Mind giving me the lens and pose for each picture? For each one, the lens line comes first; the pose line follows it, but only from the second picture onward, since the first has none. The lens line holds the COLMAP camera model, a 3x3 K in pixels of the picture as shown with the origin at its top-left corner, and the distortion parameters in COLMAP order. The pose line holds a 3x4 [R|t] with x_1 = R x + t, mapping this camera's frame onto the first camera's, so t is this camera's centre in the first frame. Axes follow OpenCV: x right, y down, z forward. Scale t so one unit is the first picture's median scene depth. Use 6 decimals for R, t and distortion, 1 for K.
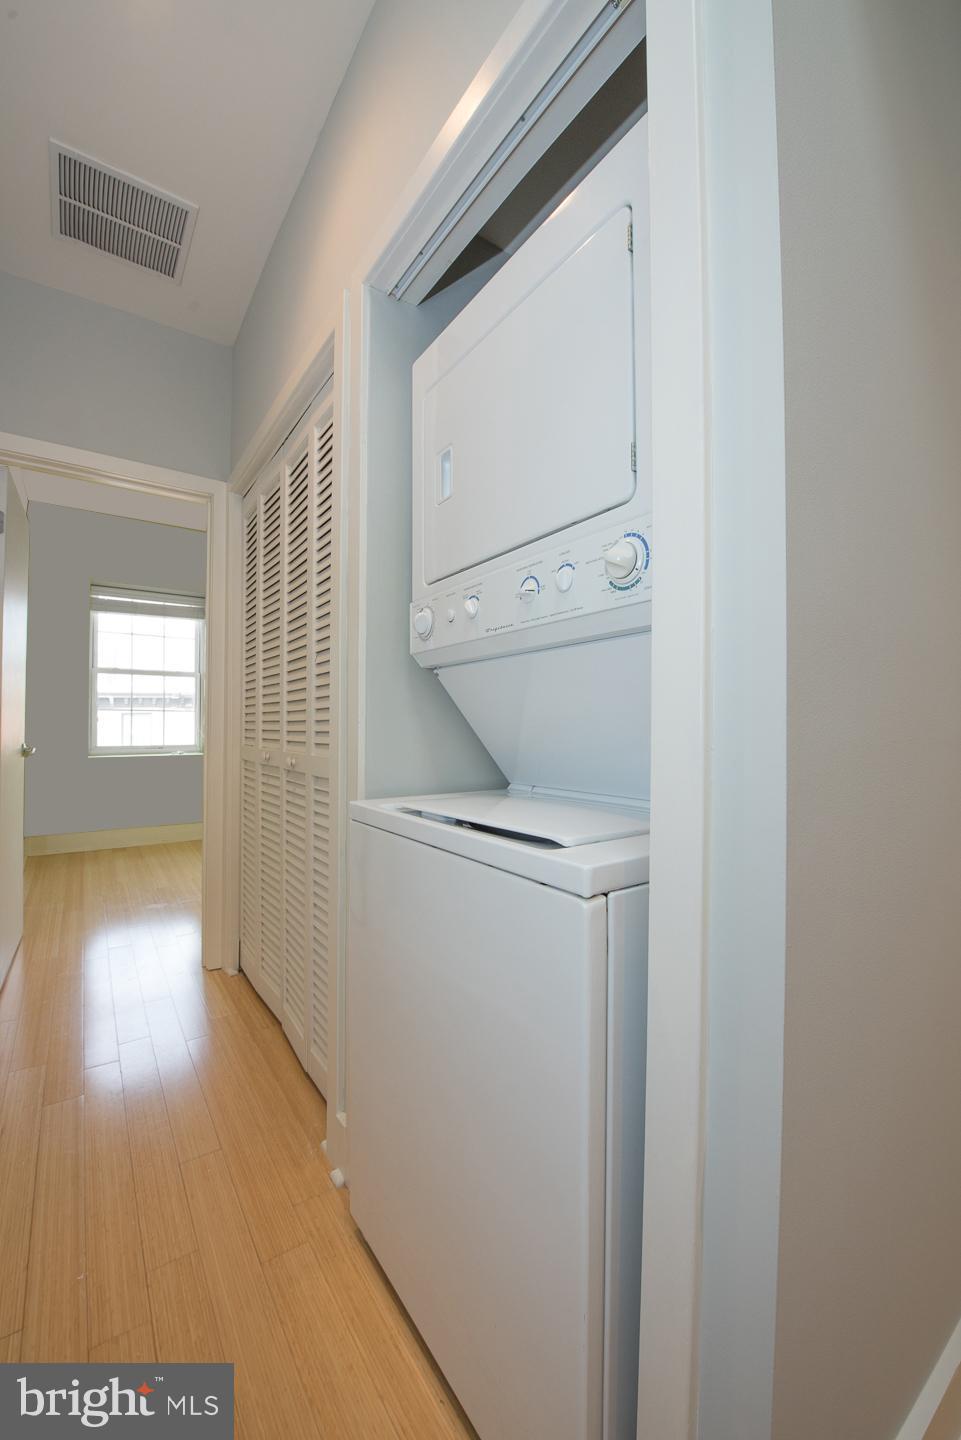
lens RADIAL K [[599.1, 0, 481.5], [0, 599.1, 718.4], [0, 0, 1]] dist [-0.009577, -0.001865]
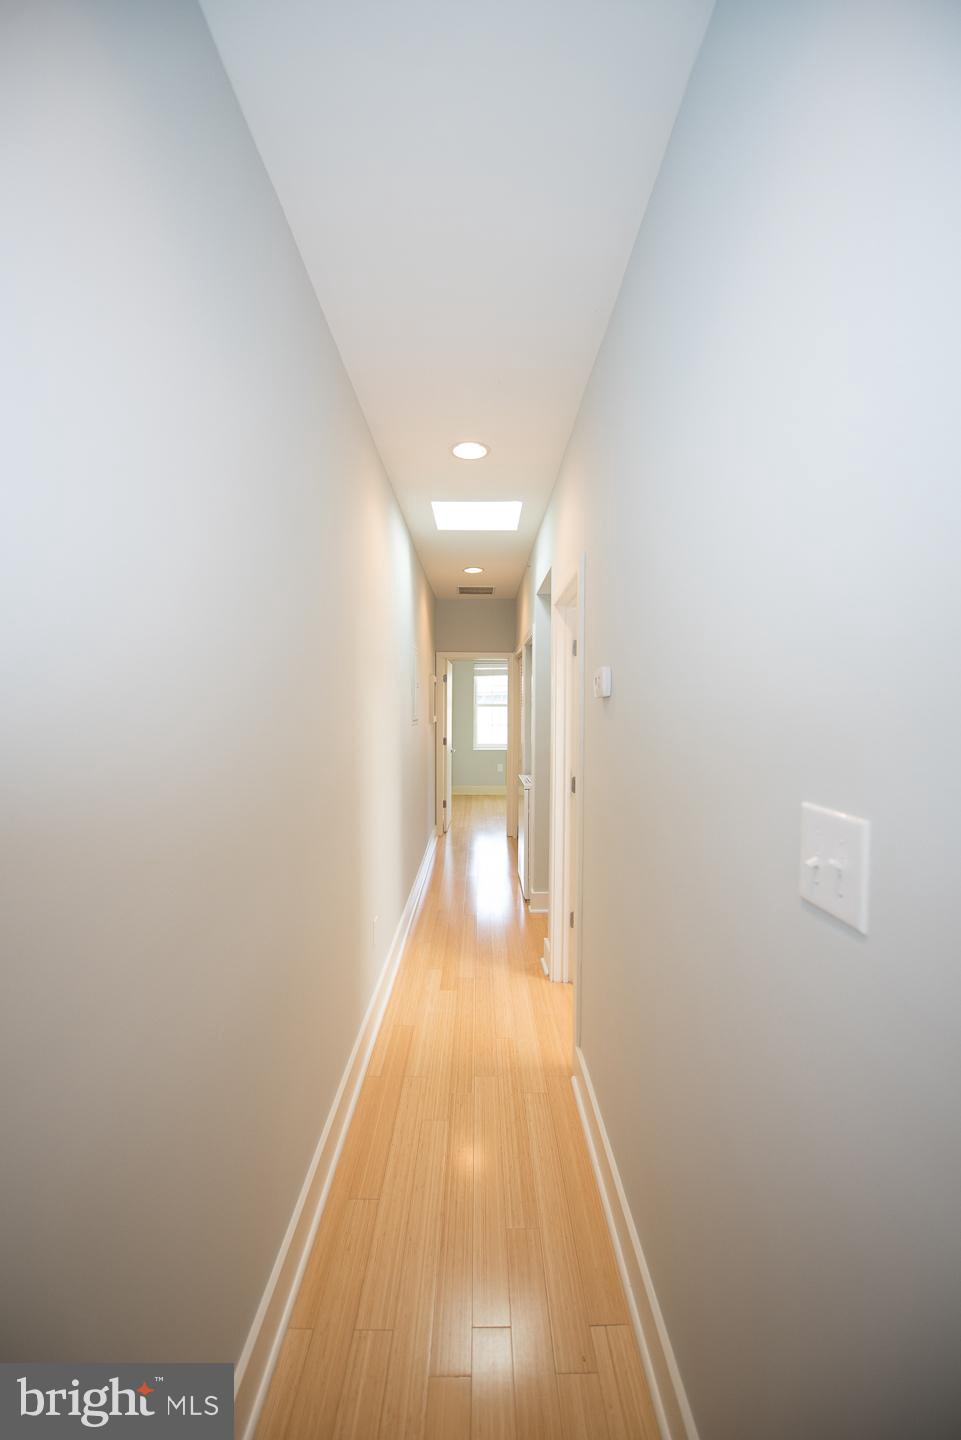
lens RADIAL K [[599.1, 0, 480.1], [0, 599.1, 720.1], [0, 0, 1]] dist [-0.009577, -0.001865]
pose [[0.833652, -0.003134, -0.552281, 0.552918], [0.012056, 0.999849, 0.012526, -0.072107], [0.552158, -0.017101, 0.833564, -0.781039]]
